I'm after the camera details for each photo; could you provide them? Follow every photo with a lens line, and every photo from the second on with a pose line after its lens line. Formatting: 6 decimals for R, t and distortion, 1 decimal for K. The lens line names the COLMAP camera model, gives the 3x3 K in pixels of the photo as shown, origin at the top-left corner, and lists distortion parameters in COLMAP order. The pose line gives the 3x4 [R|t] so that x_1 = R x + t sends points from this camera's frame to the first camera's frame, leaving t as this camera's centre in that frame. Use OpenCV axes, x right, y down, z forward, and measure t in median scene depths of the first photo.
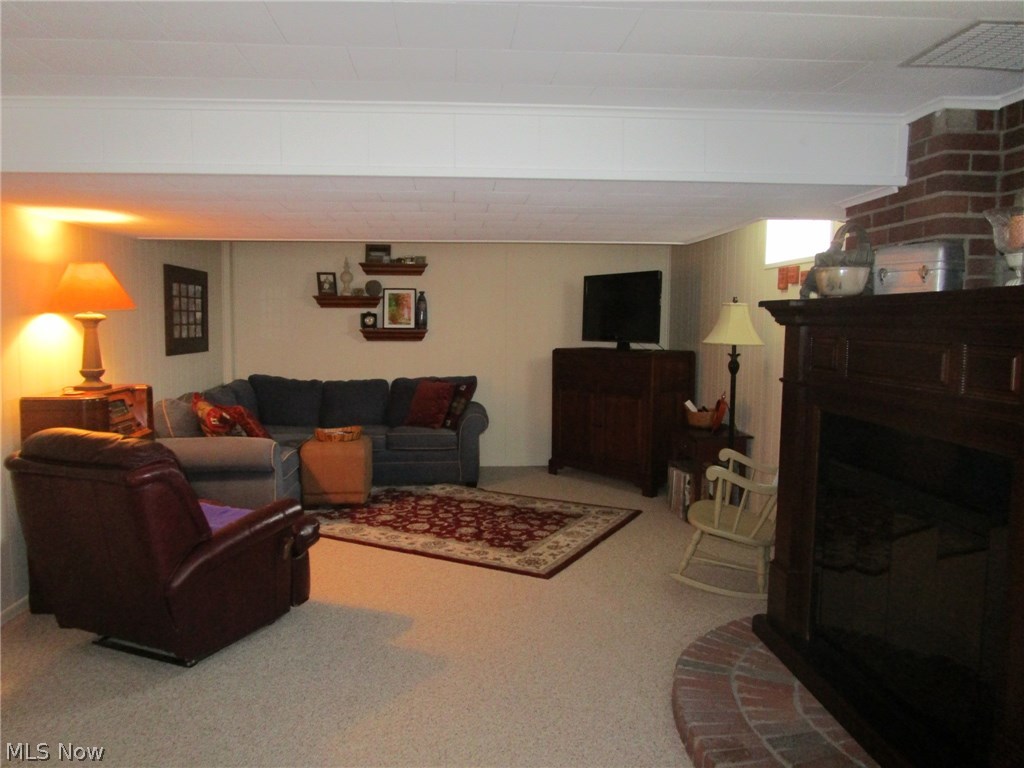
lens RADIAL K [[756.3, 0, 512.0], [0, 756.3, 383.4], [0, 0, 1]] dist [0.016126, 0.004585]
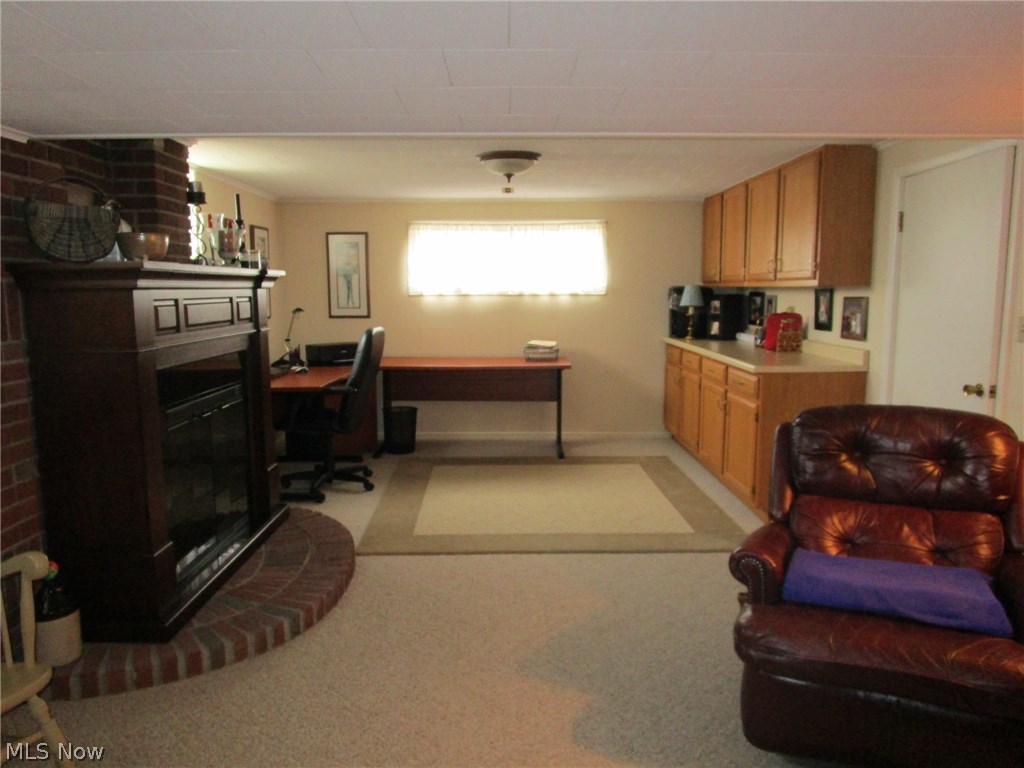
lens RADIAL K [[756.3, 0, 512.5], [0, 756.3, 383.7], [0, 0, 1]] dist [0.016126, 0.004585]
pose [[-0.997788, -0.014817, 0.064810, -0.143663], [-0.000194, 0.975494, 0.220024, -0.175788], [-0.066482, 0.219525, -0.973339, 1.966898]]
